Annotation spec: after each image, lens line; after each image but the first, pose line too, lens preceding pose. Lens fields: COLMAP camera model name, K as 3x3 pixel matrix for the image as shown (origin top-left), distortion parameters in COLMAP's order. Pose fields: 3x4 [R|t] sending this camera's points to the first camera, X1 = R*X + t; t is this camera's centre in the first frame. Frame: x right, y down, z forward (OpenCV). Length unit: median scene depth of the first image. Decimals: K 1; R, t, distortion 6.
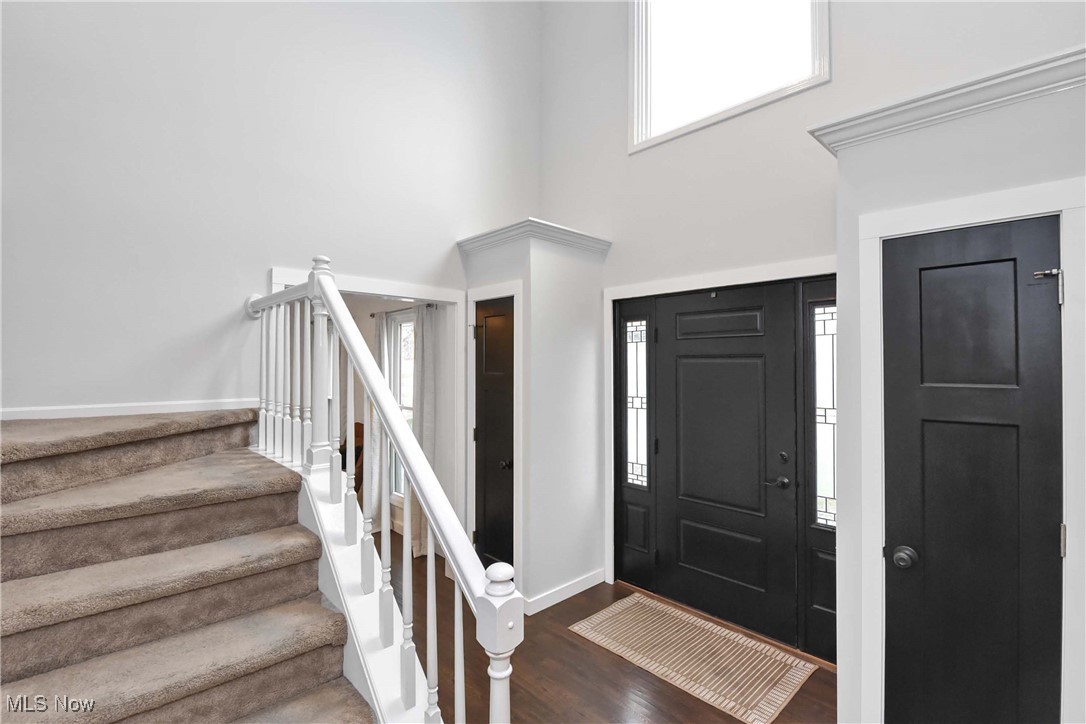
lens RADIAL K [[508.7, 0, 556.3], [0, 508.7, 345.8], [0, 0, 1]] dist [0.001302, -0.012300]
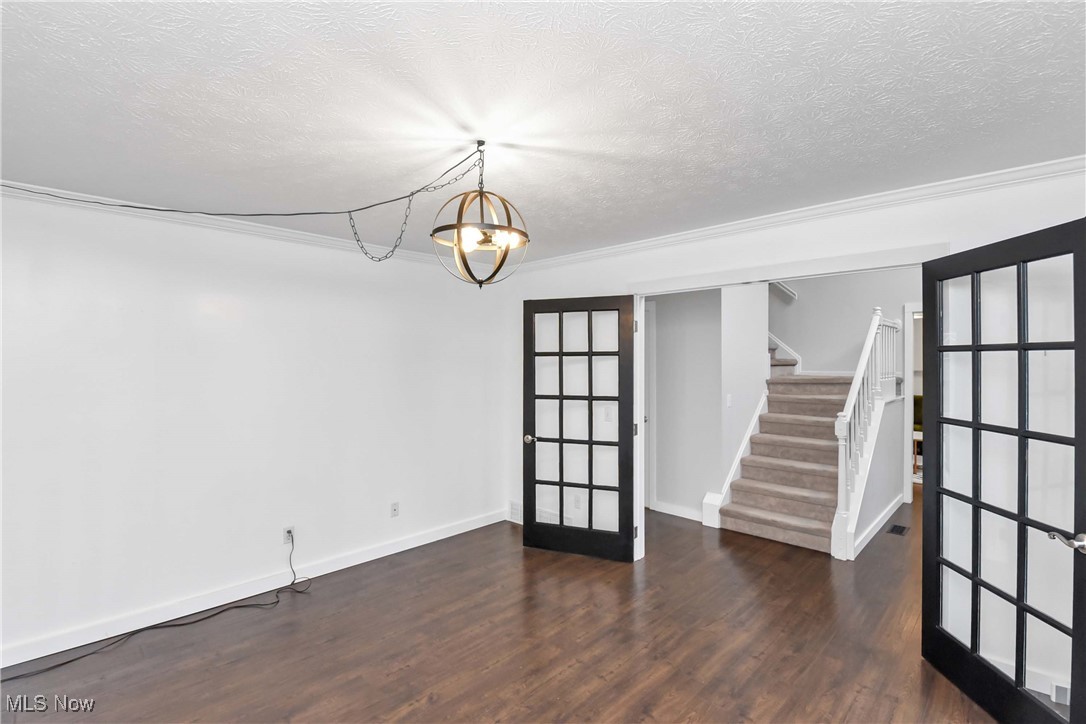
lens RADIAL K [[502.9, 0, 553.8], [0, 502.9, 358.4], [0, 0, 1]] dist [0.004993, -0.011838]
pose [[0.054207, -0.000308, -0.998530, 1.409012], [0.040729, 0.999168, 0.001903, -0.005913], [0.997699, -0.040772, 0.054175, -0.479571]]
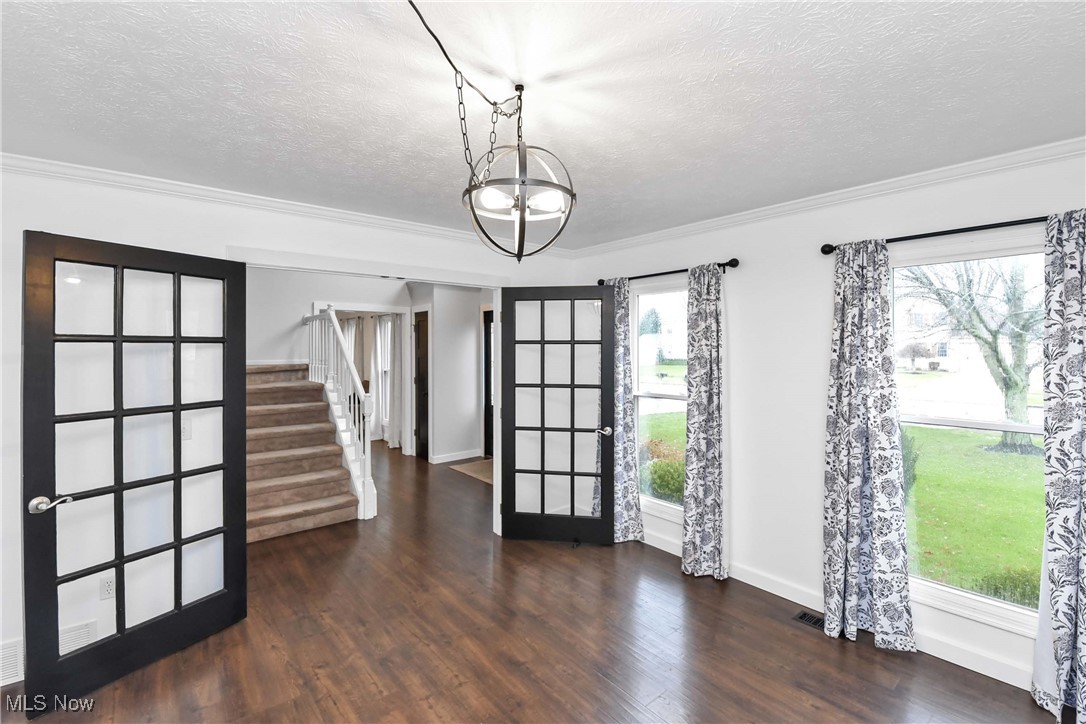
lens RADIAL K [[476.4, 0, 541.2], [0, 476.4, 343.9], [0, 0, 1]] dist [-0.001921, -0.000491]
pose [[0.996809, -0.000407, -0.079821, 0.693643], [0.002828, 0.999539, 0.030224, -0.030109], [0.079772, -0.030354, 0.996351, -1.160944]]
